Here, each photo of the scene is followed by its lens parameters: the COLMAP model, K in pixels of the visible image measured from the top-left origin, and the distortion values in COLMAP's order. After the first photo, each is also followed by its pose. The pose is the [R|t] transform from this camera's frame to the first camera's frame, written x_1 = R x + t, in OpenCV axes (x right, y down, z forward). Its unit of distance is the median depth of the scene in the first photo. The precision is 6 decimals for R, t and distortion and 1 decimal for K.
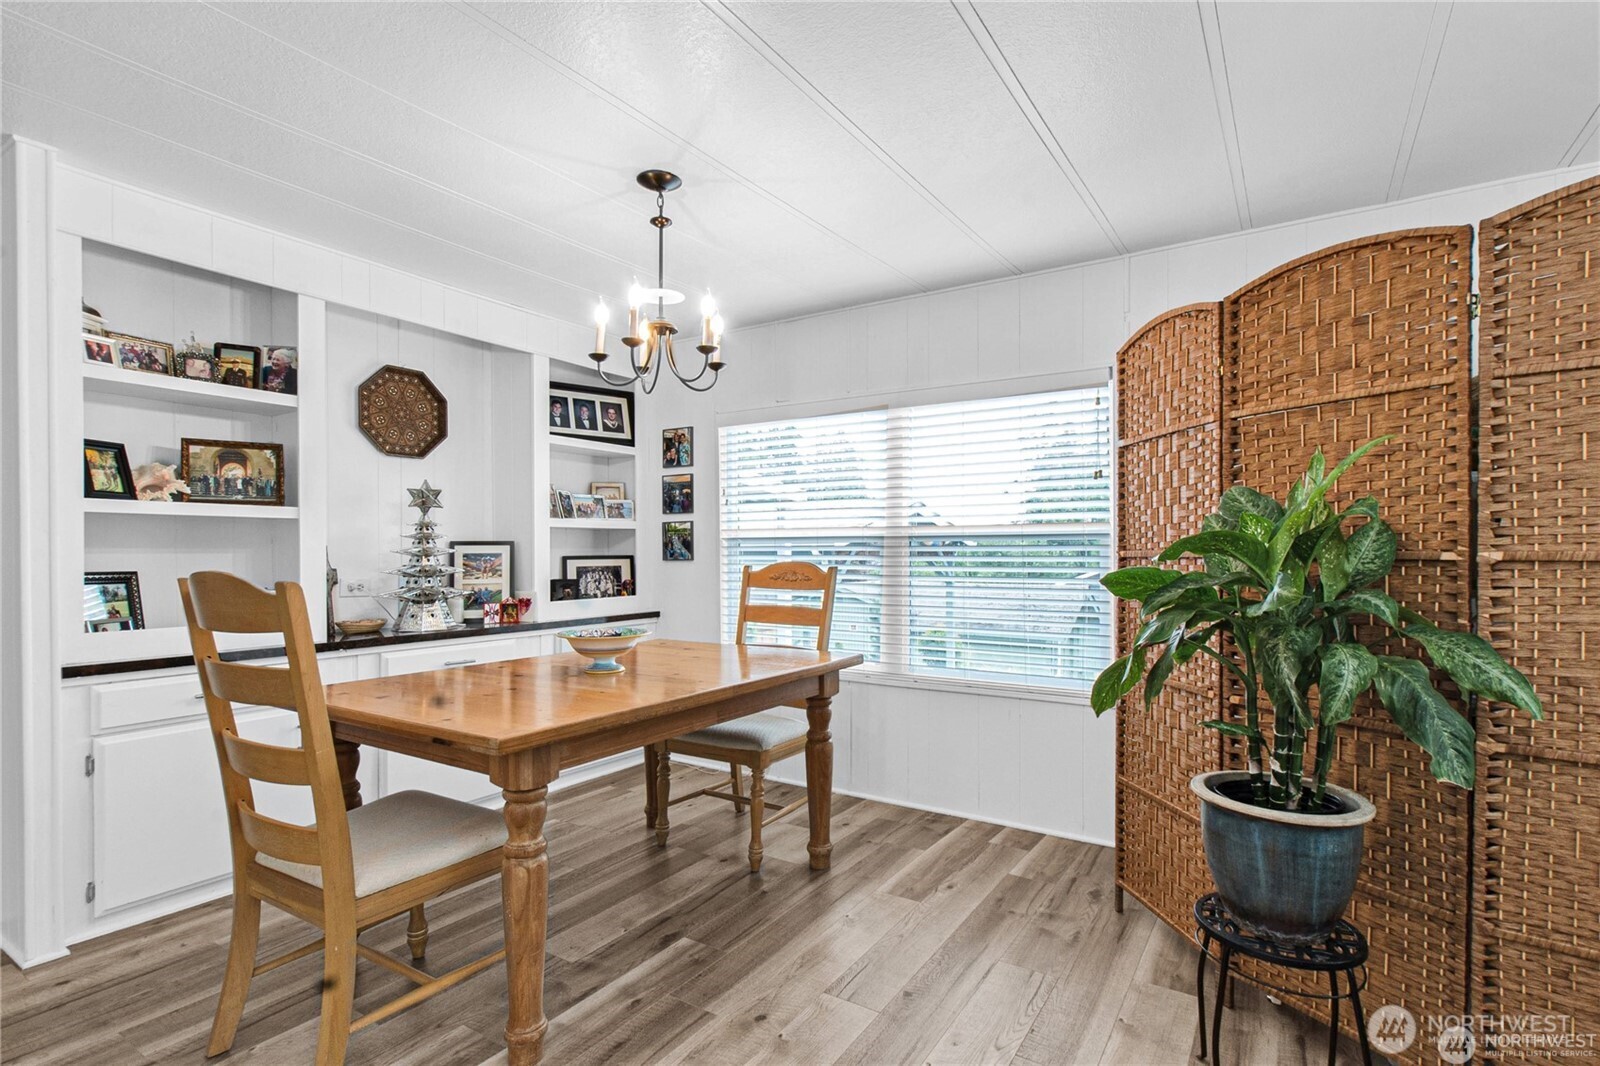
lens RADIAL K [[778.9, 0, 813.2], [0, 778.9, 551.2], [0, 0, 1]] dist [0.002118, 0.000672]
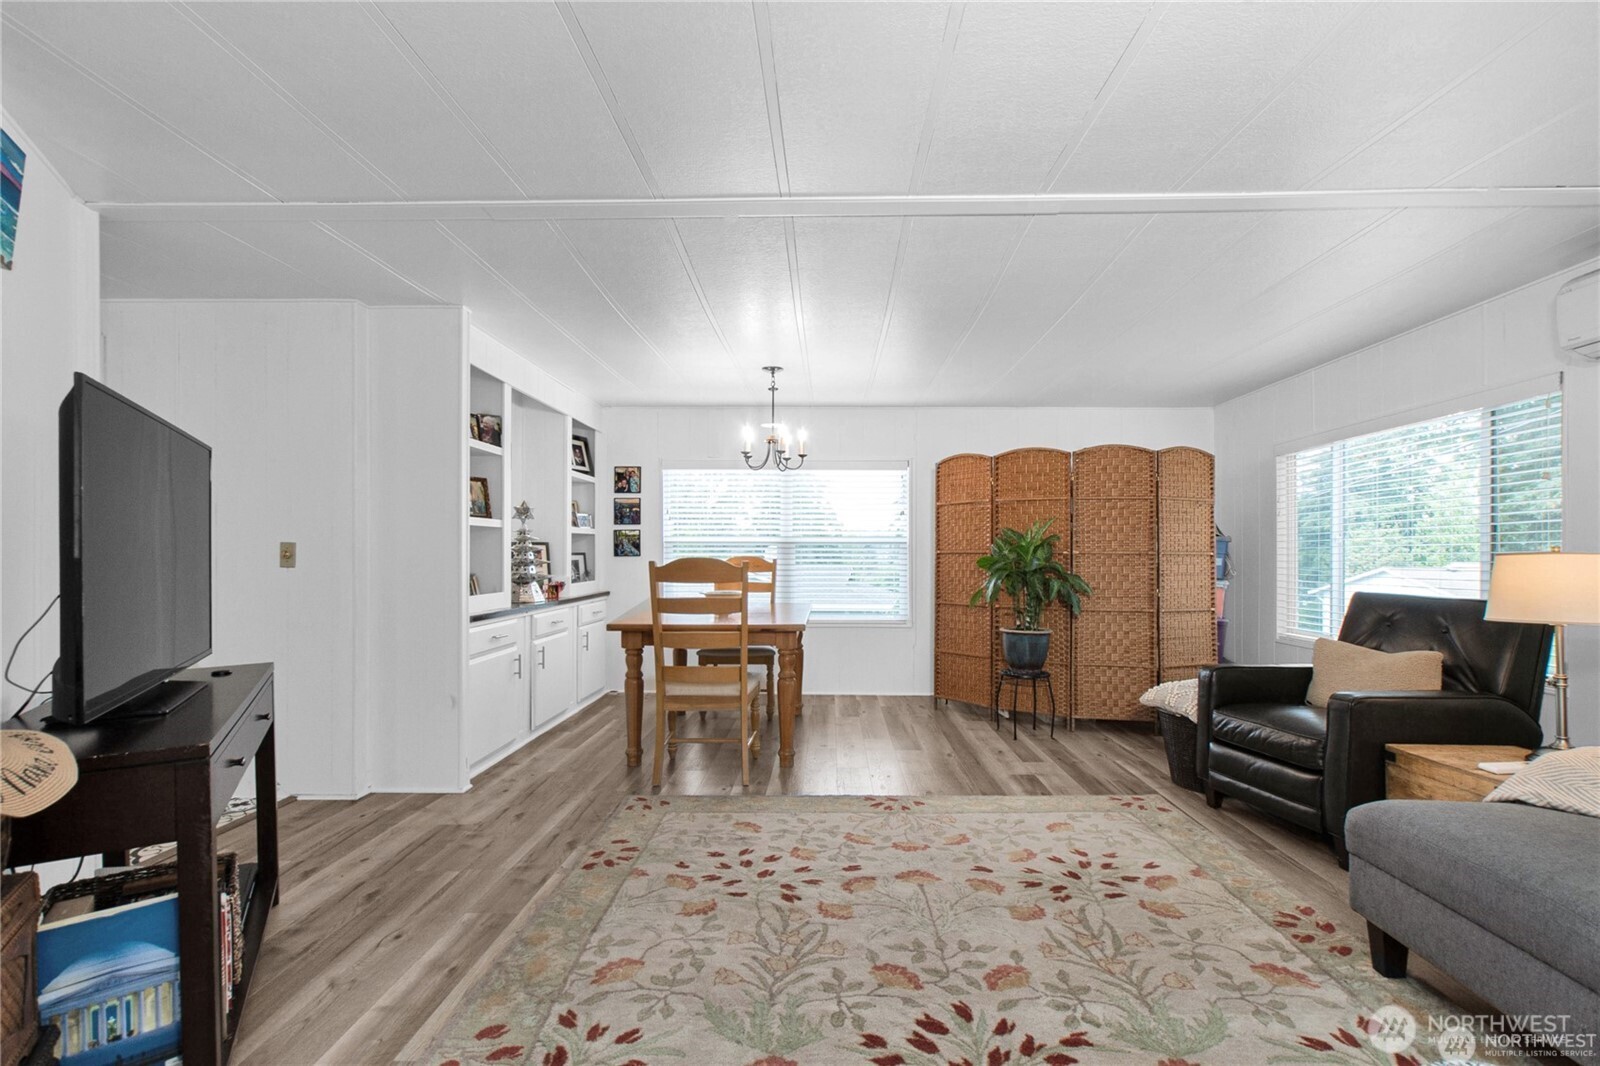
lens RADIAL K [[778.9, 0, 813.2], [0, 778.9, 551.2], [0, 0, 1]] dist [0.002118, 0.000672]
pose [[0.851453, 0.005090, 0.524406, -0.657637], [-0.003977, 0.999987, -0.003249, 0.005745], [-0.524416, 0.000681, 0.851462, -0.447307]]
